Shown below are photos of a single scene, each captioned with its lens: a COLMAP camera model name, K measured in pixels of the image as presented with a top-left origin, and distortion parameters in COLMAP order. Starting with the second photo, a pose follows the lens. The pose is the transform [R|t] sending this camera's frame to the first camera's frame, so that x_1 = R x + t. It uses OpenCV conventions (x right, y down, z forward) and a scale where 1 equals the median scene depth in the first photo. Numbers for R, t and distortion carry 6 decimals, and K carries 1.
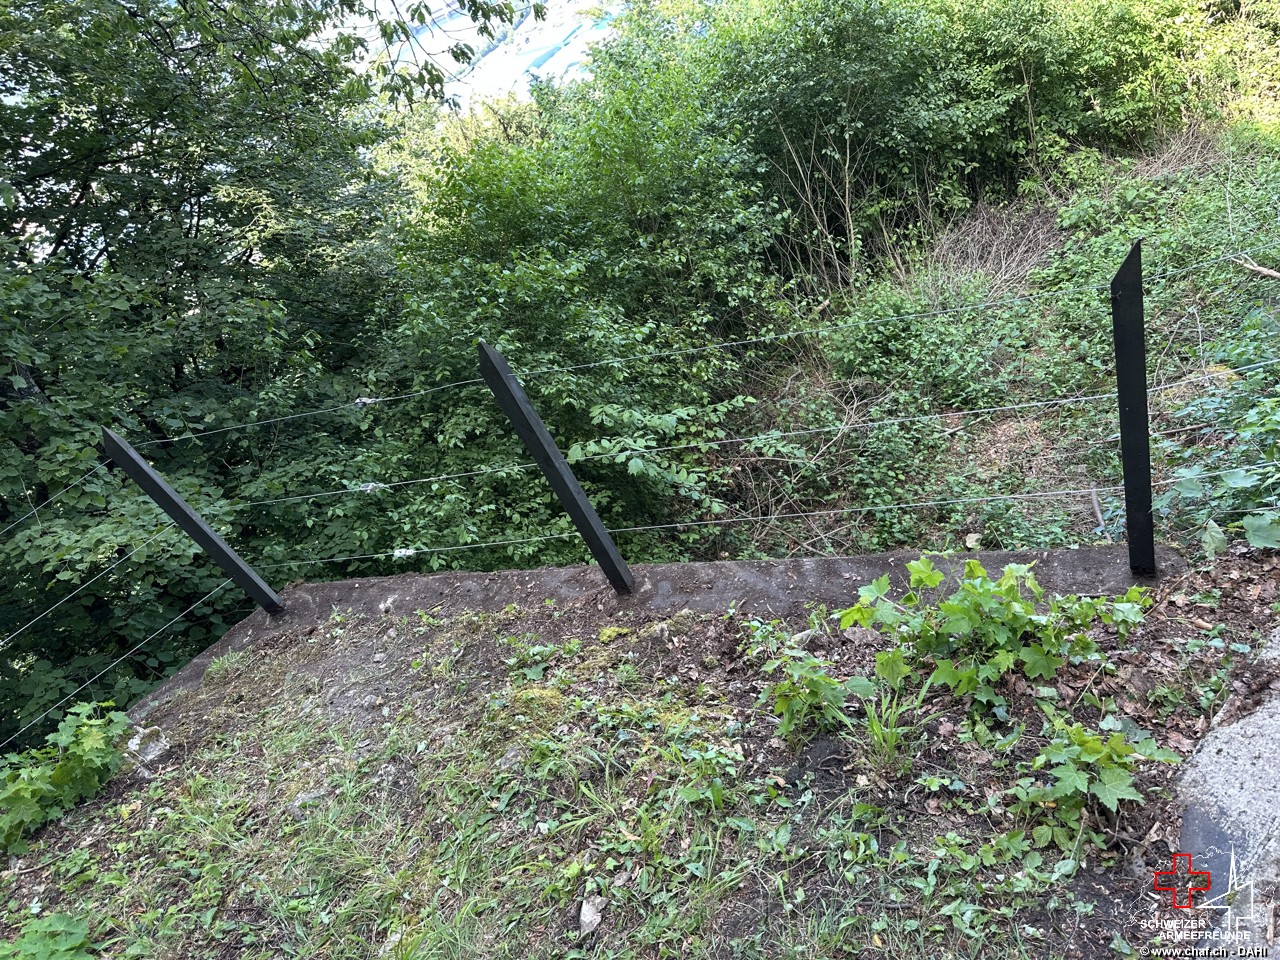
lens RADIAL K [[896.8, 0, 640.0], [0, 896.8, 480.0], [0, 0, 1]] dist [0.103498, -0.108186]
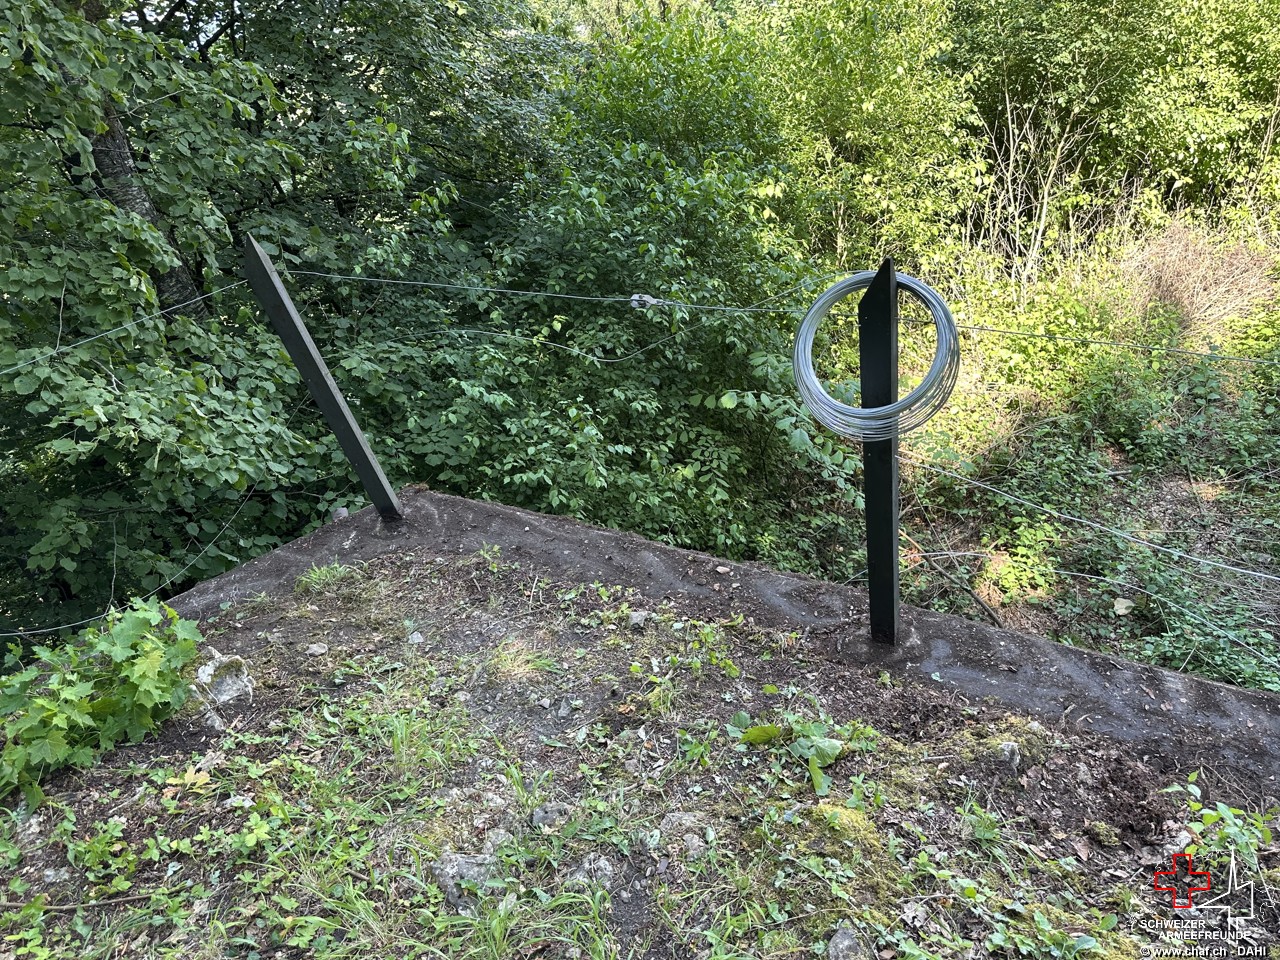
lens RADIAL K [[896.8, 0, 640.0], [0, 896.8, 480.0], [0, 0, 1]] dist [0.103498, -0.108186]
pose [[0.968380, 0.249380, -0.006978, -0.163139], [-0.248092, 0.965566, 0.078309, -0.007144], [0.026266, -0.074102, 0.996905, 0.187156]]
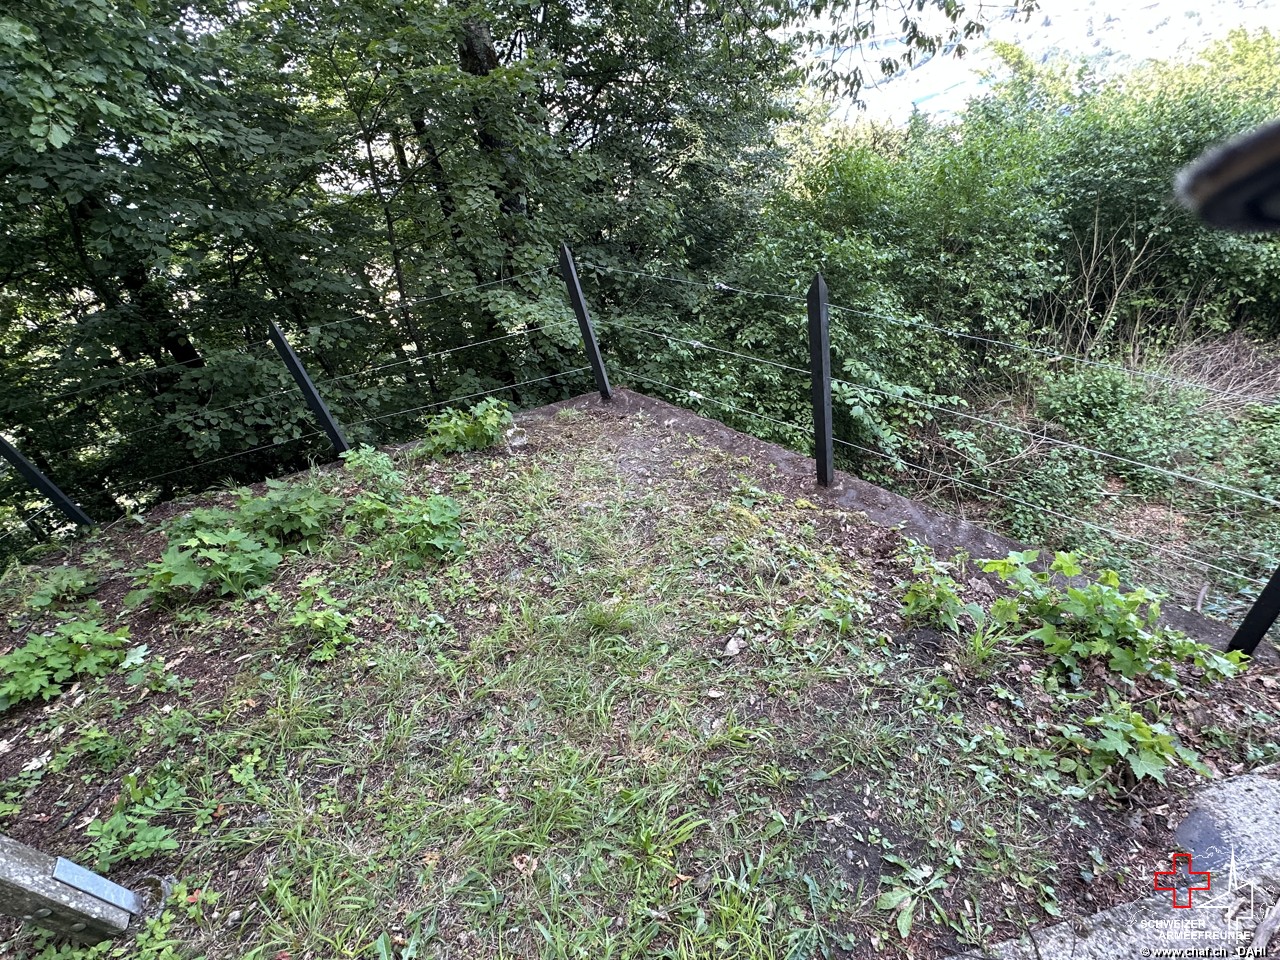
lens RADIAL K [[622.8, 0, 647.3], [0, 622.8, 478.8], [0, 0, 1]] dist [0.021621, -0.000932]
pose [[0.866709, 0.442068, -0.231067, -0.022925], [-0.404373, 0.893906, 0.193428, 0.027685], [0.292060, -0.074208, 0.953517, -0.011352]]
